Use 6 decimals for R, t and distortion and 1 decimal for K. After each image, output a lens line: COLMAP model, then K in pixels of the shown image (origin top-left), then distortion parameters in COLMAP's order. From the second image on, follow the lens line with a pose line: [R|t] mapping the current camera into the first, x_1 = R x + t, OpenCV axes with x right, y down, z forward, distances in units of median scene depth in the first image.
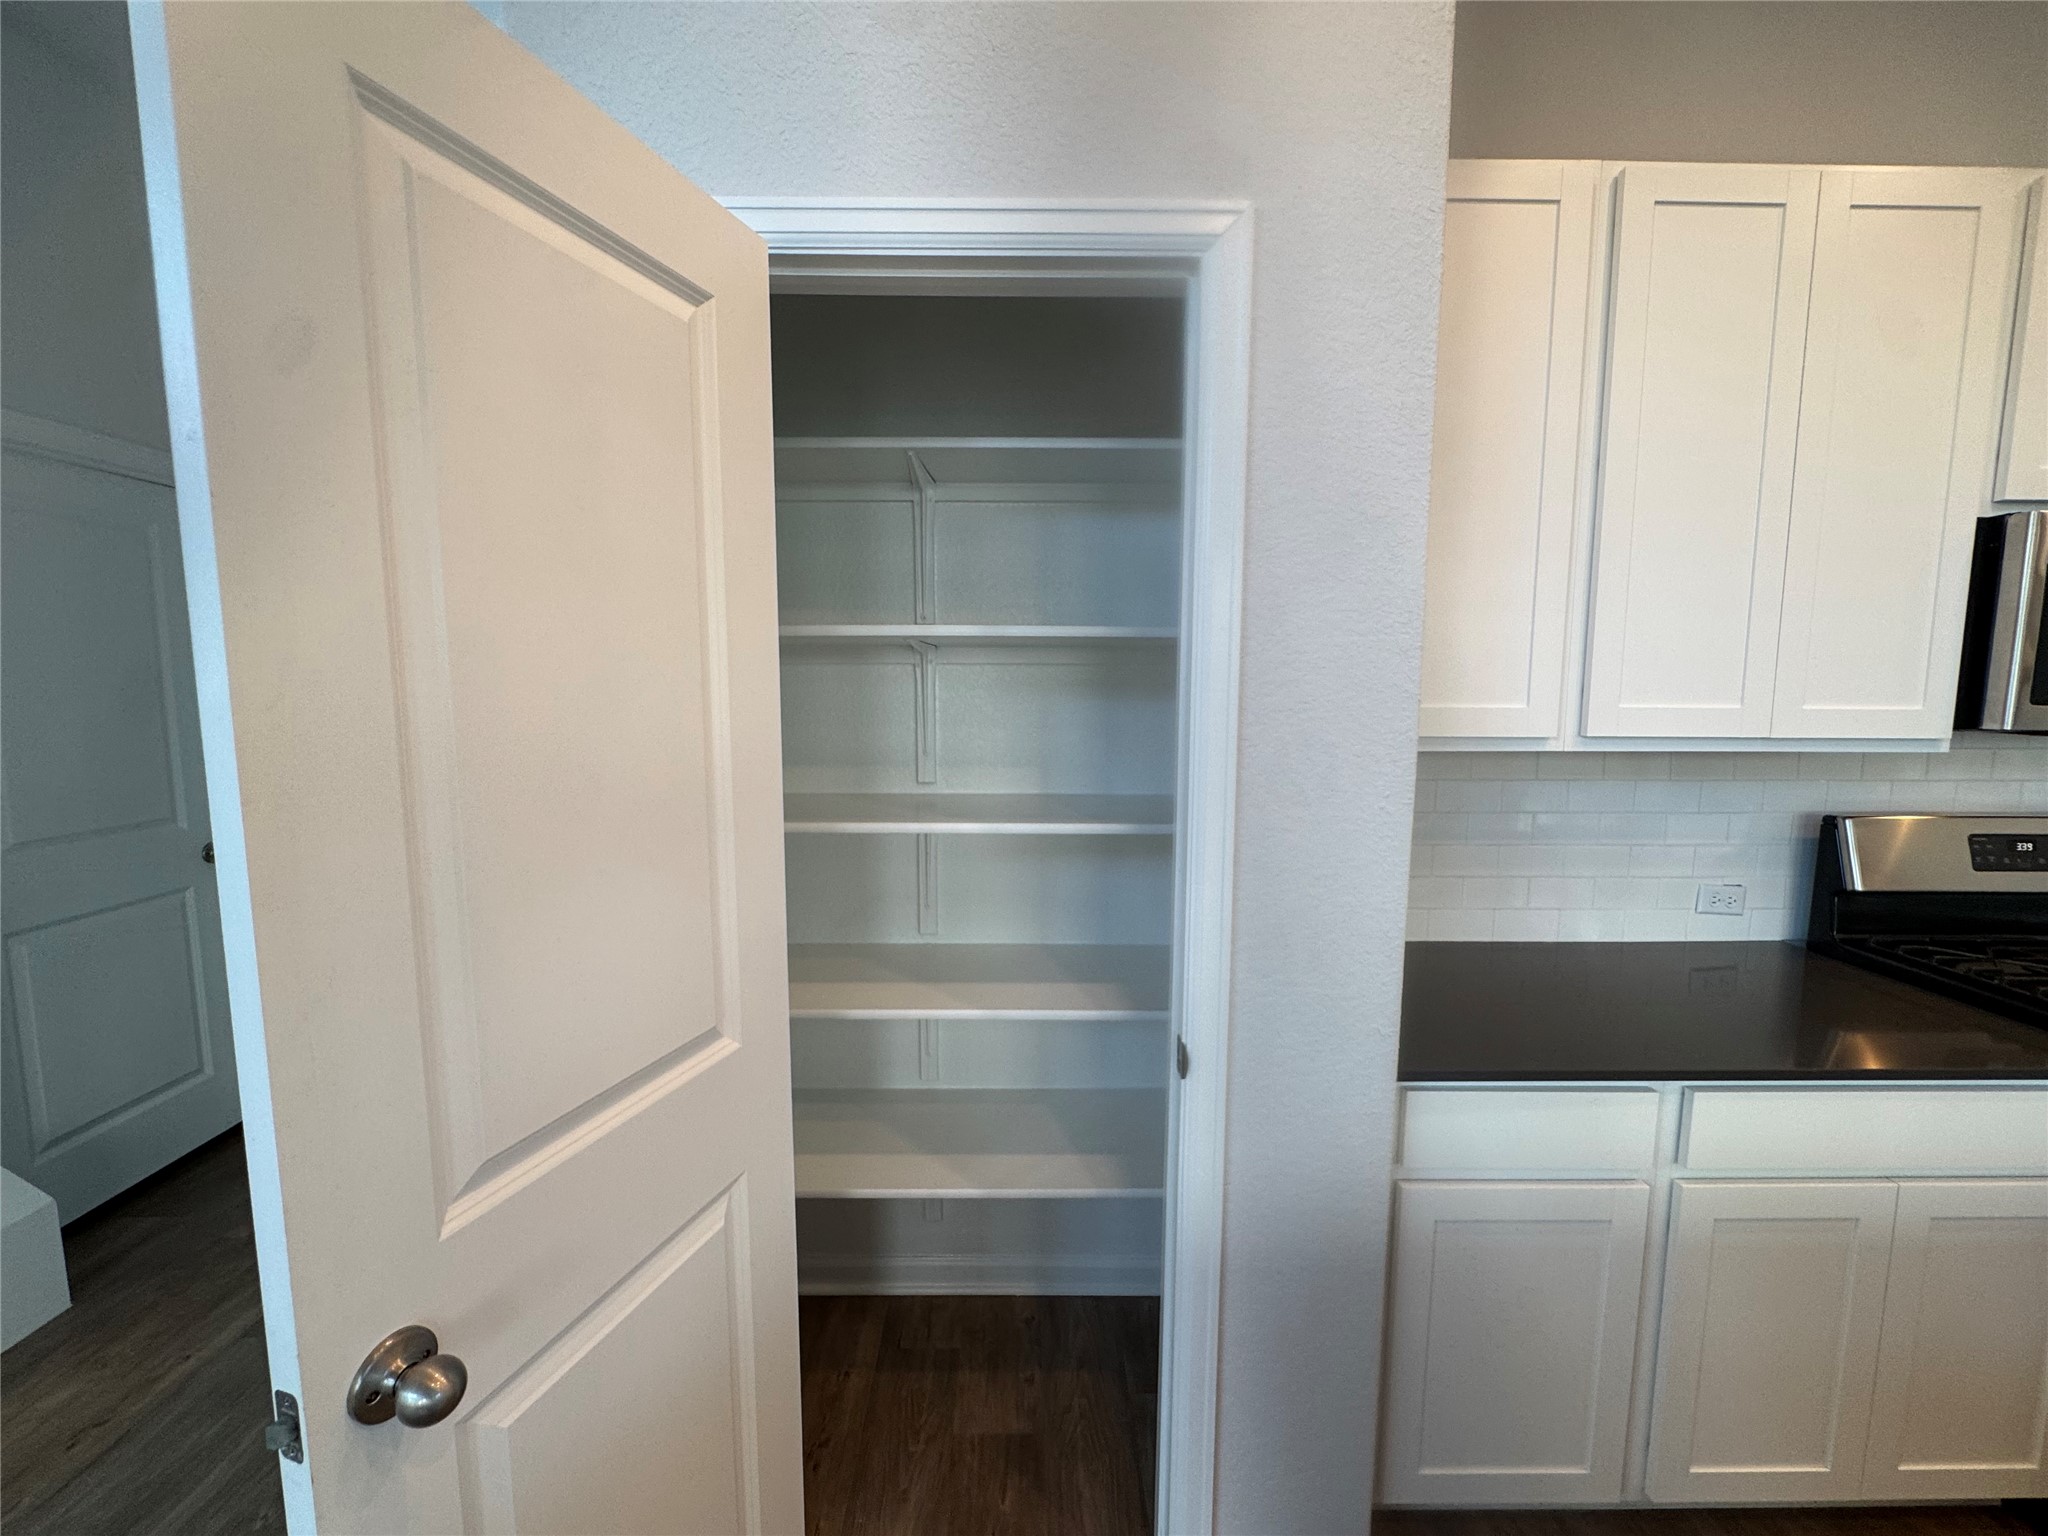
lens RADIAL K [[805.7, 0, 1024.0], [0, 805.7, 768.0], [0, 0, 1]] dist [0.000840, 0.000256]
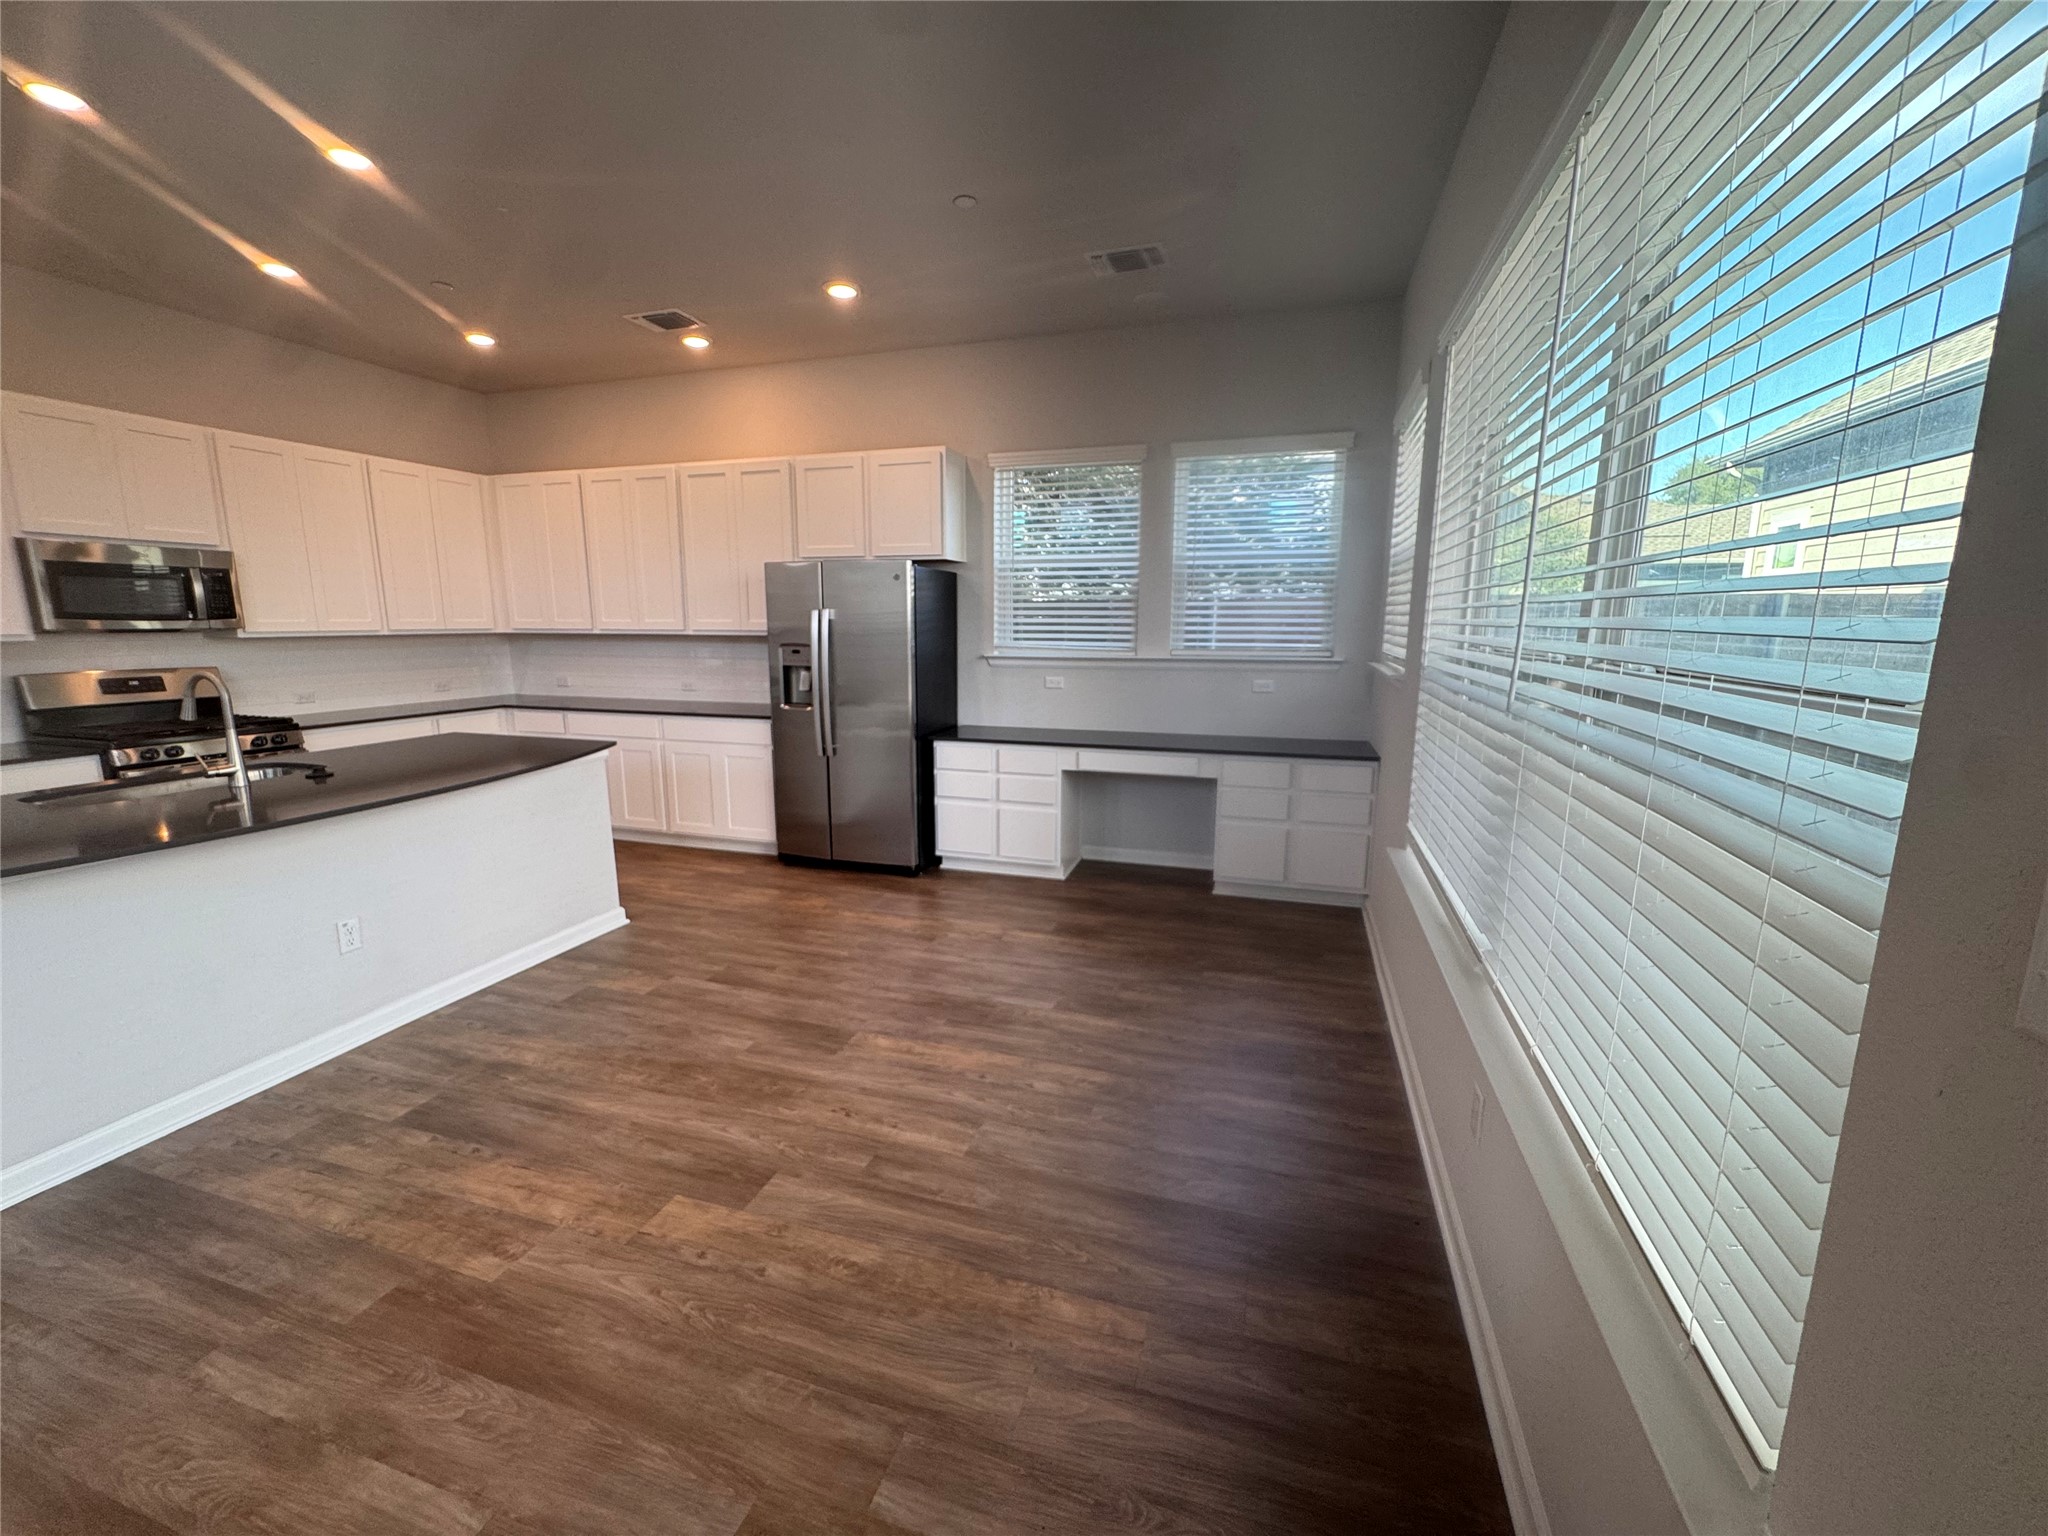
lens RADIAL K [[823.0, 0, 1019.3], [0, 823.0, 766.4], [0, 0, 1]] dist [0.000624, 0.000054]
pose [[0.331475, -0.171653, 0.927717, -0.149607], [0.093286, 0.984454, 0.148819, 0.253782], [-0.938841, 0.037213, 0.342335, -2.492276]]
